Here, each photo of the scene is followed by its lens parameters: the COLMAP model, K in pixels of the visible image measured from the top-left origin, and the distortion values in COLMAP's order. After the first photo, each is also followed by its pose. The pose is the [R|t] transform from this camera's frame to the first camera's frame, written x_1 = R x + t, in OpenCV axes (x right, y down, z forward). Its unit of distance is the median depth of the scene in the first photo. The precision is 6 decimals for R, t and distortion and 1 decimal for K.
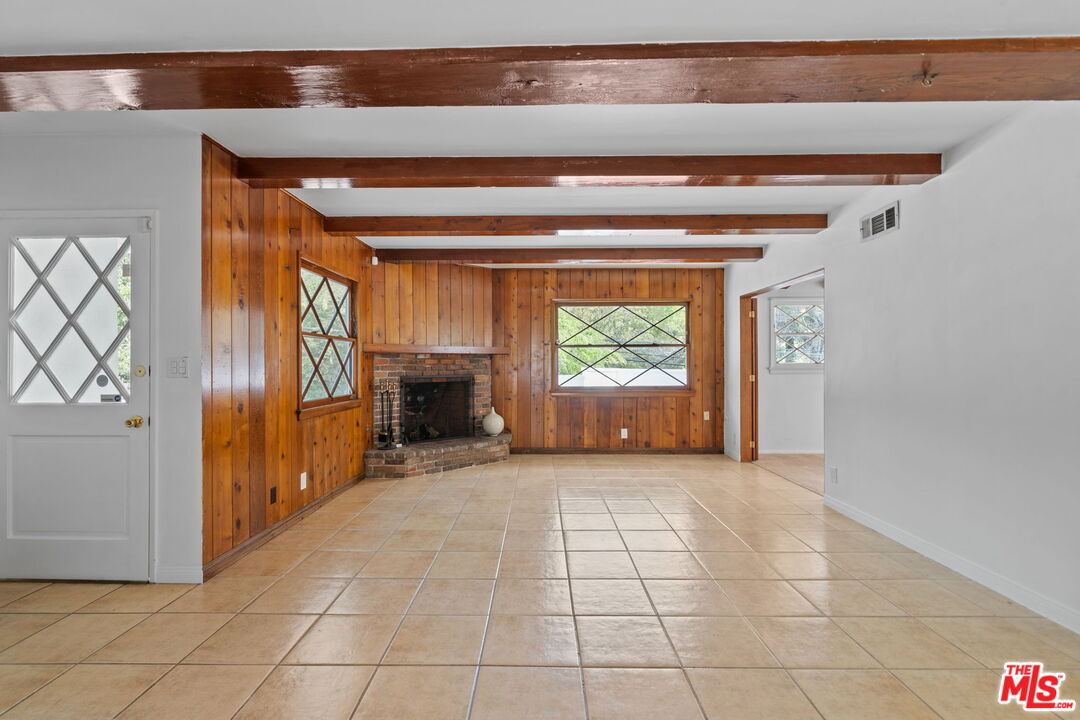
lens RADIAL K [[498.6, 0, 540.0], [0, 498.6, 360.0], [0, 0, 1]] dist [-0.002686, 0.000160]
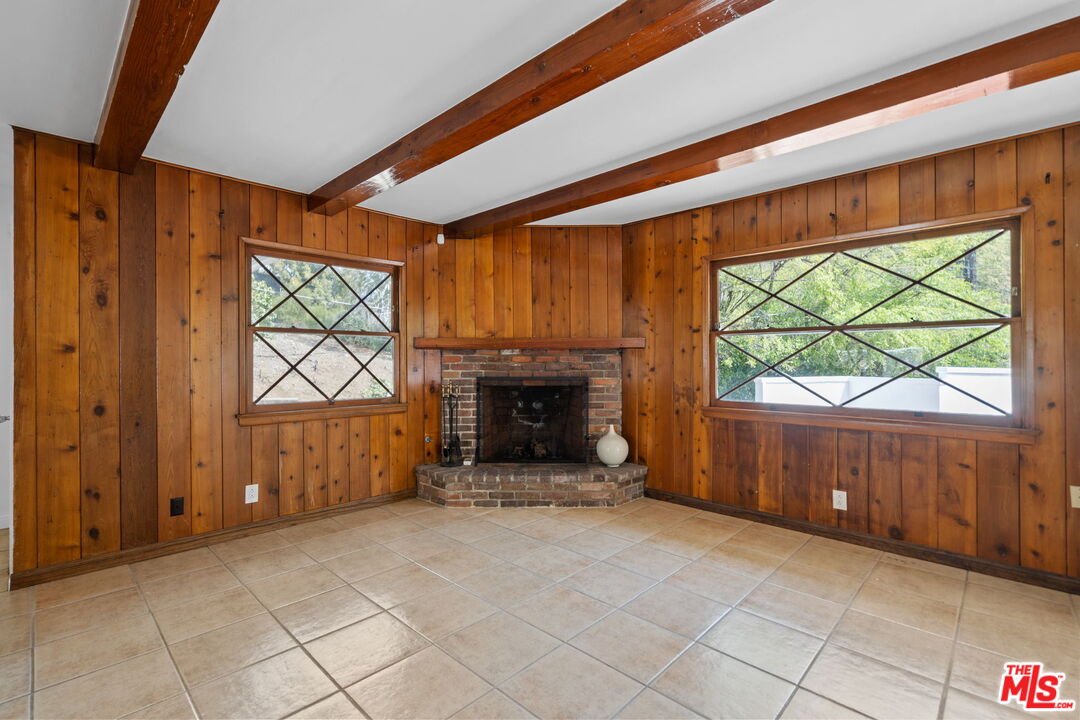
lens RADIAL K [[490.4, 0, 536.1], [0, 490.4, 356.1], [0, 0, 1]] dist [-0.003472, 0.000171]
pose [[0.718224, -0.002670, -0.695807, 0.295668], [0.004089, 0.999992, 0.000384, -0.001403], [0.695800, -0.003121, 0.718228, 0.426097]]
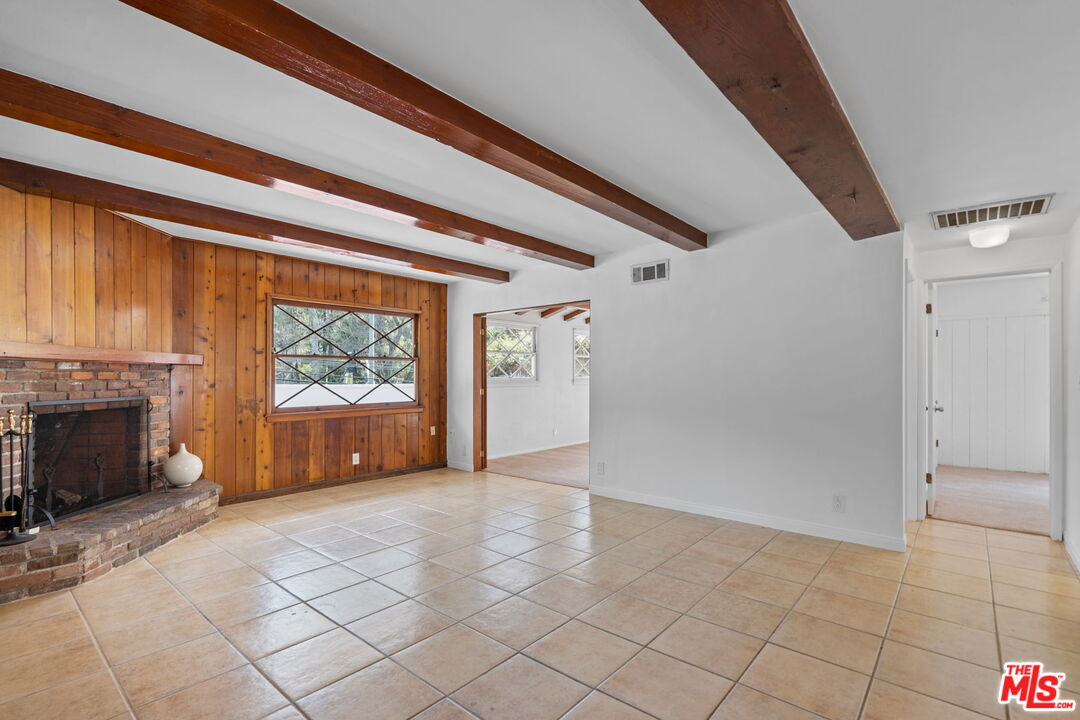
lens RADIAL K [[495.2, 0, 538.5], [0, 495.2, 373.6], [0, 0, 1]] dist [-0.002376, 0.000300]
pose [[0.648922, 0.005390, 0.760836, -0.282413], [-0.004275, 0.999985, -0.003438, 0.000632], [-0.760843, -0.001021, 0.648935, 0.199089]]
